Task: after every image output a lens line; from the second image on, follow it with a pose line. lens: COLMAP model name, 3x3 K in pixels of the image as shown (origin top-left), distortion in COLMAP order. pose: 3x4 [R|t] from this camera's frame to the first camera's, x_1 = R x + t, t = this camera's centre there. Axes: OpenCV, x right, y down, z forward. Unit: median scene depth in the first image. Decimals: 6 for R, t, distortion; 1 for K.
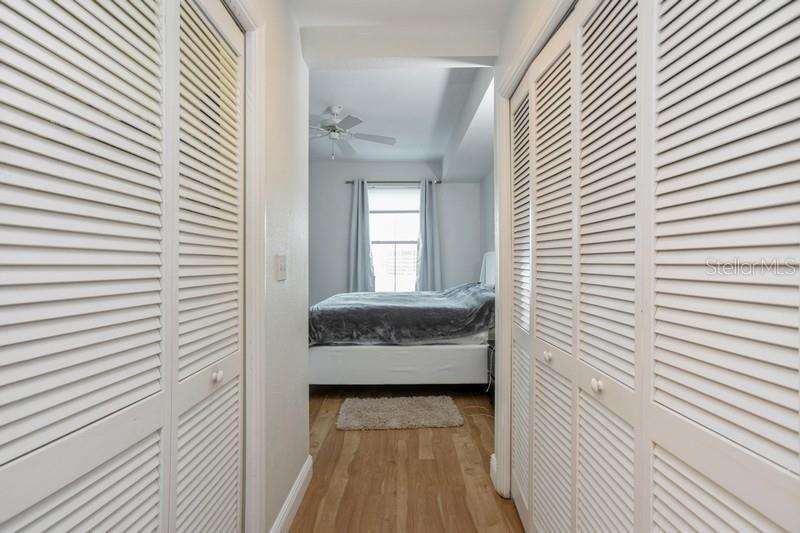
lens RADIAL K [[410.5, 0, 396.4], [0, 410.5, 266.4], [0, 0, 1]] dist [-0.066164, 0.036565]
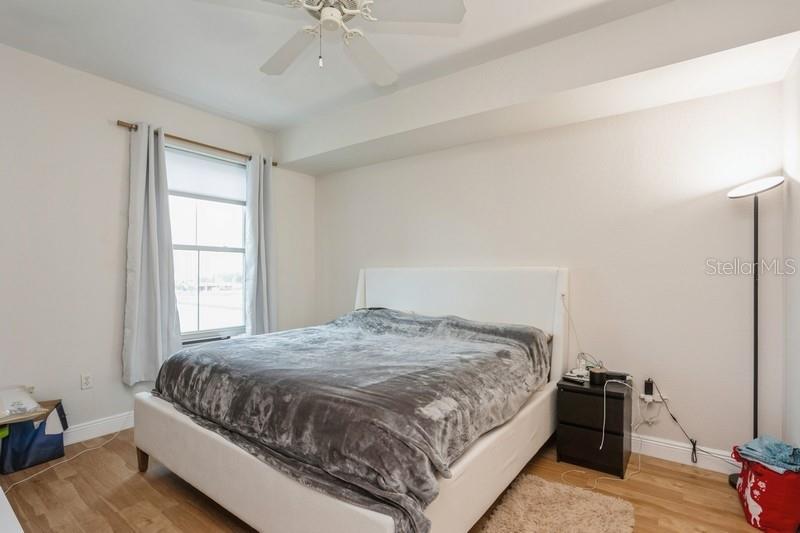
lens RADIAL K [[410.5, 0, 396.4], [0, 410.5, 266.4], [0, 0, 1]] dist [-0.066164, 0.036565]
pose [[0.565407, 0.016242, 0.824652, -0.338652], [0.001819, 0.999779, -0.020939, -0.020114], [-0.824810, 0.013339, 0.565252, 0.446991]]
